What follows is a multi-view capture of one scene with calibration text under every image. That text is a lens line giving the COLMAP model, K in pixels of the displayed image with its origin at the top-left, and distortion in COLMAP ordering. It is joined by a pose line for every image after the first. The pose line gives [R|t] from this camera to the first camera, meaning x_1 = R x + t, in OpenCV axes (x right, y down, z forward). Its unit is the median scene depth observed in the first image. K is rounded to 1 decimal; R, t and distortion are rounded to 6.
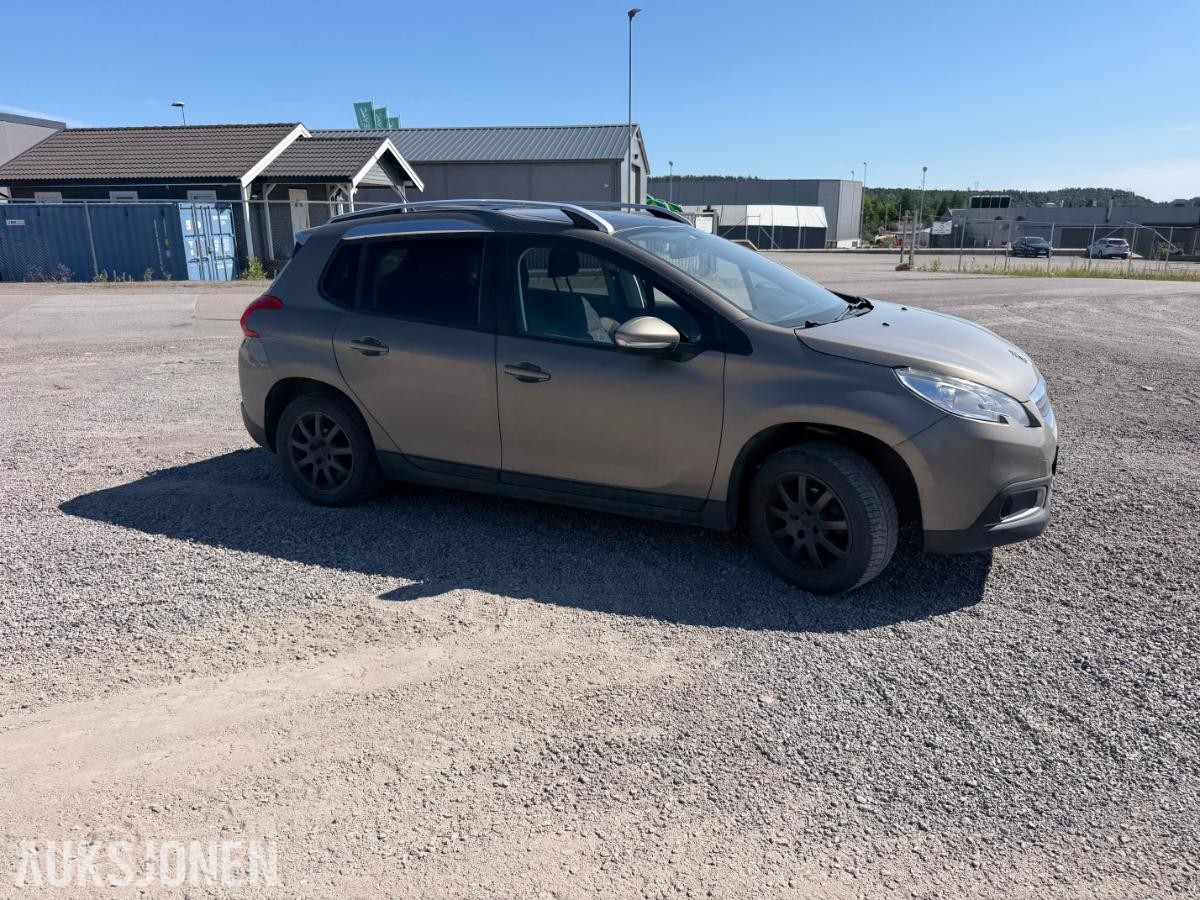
lens RADIAL K [[835.7, 0, 600.0], [0, 835.7, 450.0], [0, 0, 1]] dist [0.059453, -0.083591]
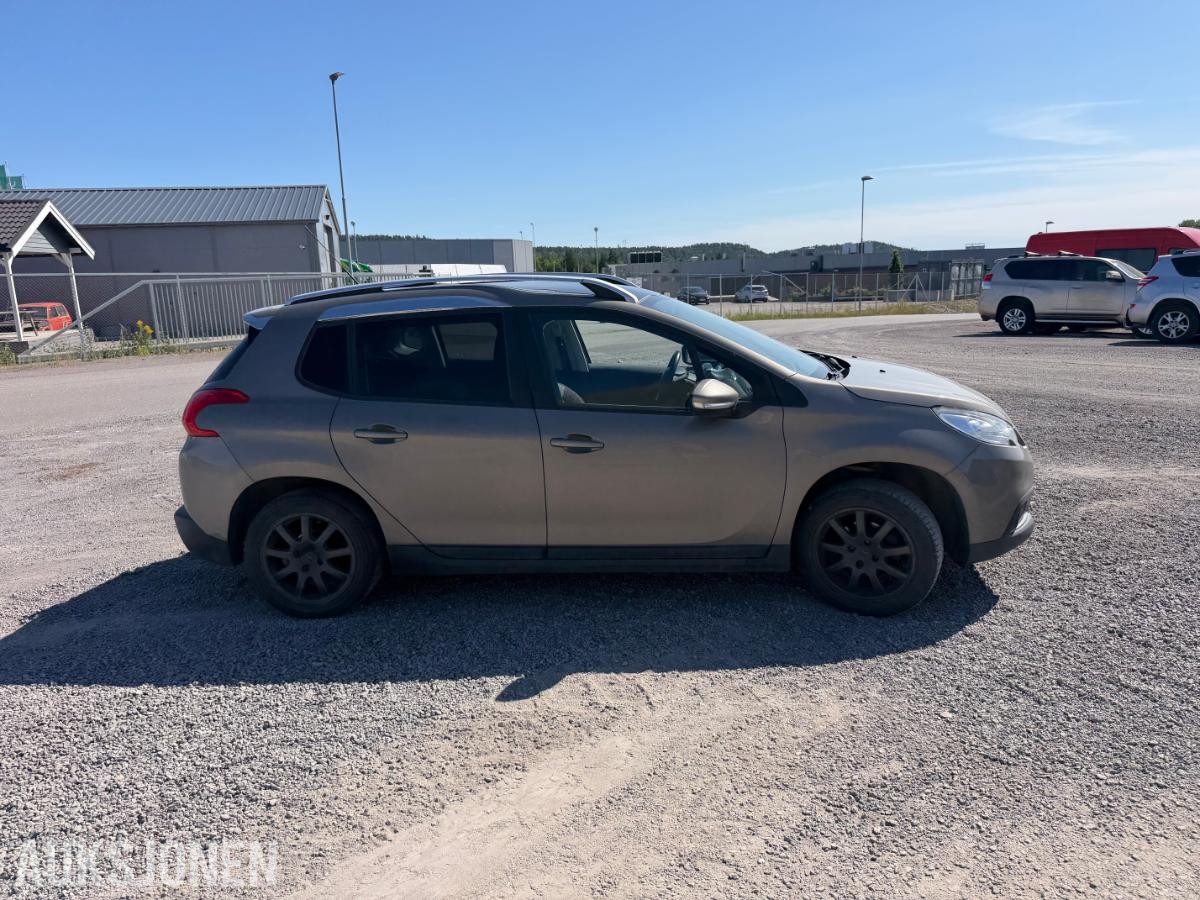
lens RADIAL K [[835.7, 0, 600.0], [0, 835.7, 450.0], [0, 0, 1]] dist [0.059453, -0.083591]
pose [[0.931926, -0.102623, 0.347826, -0.363631], [0.124975, 0.991254, -0.042382, -0.036028], [-0.340434, 0.082967, 0.936601, 0.057439]]
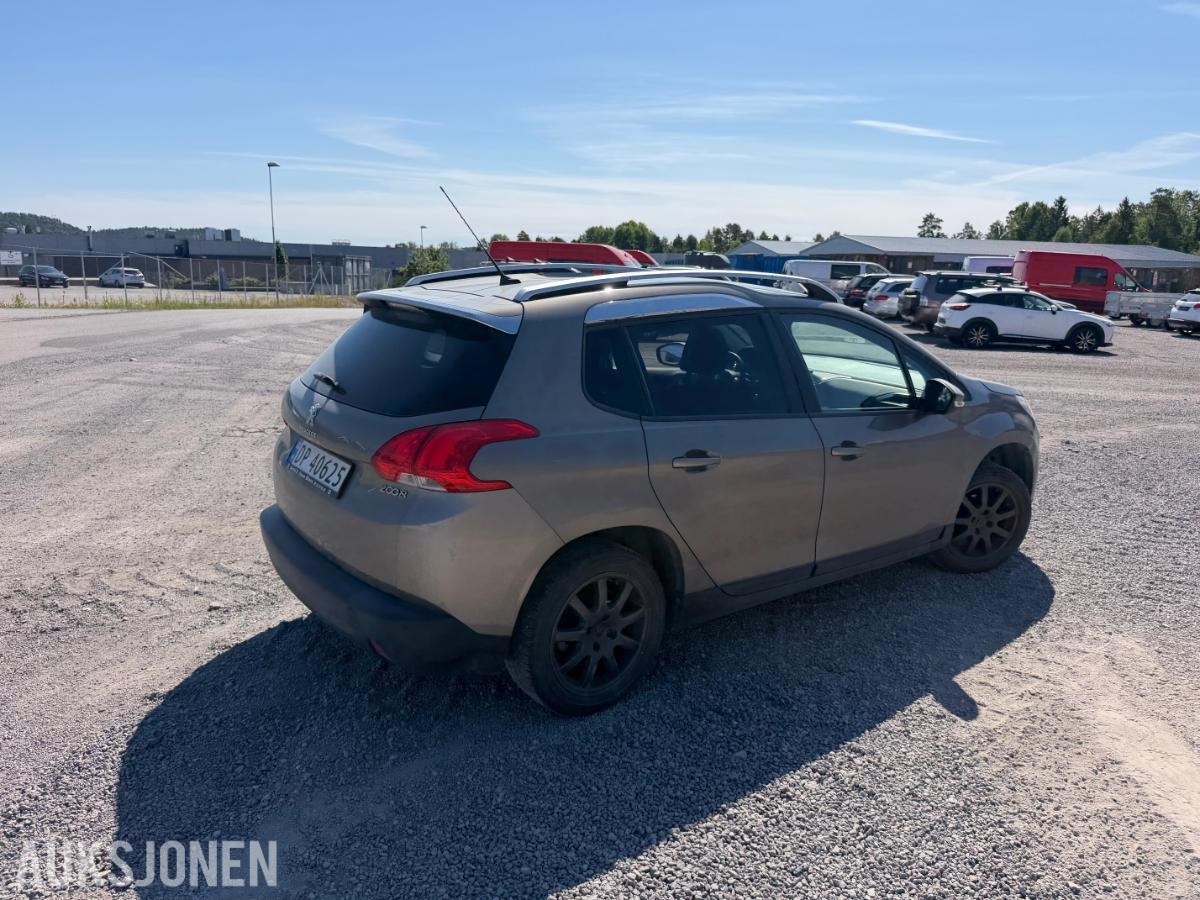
lens RADIAL K [[836.7, 0, 601.8], [0, 836.7, 453.7], [0, 0, 1]] dist [0.061312, -0.085852]
pose [[0.462138, -0.179484, 0.868455, -0.945457], [0.202911, 0.974726, 0.093471, -0.212758], [-0.863282, 0.133022, 0.486877, 0.692118]]
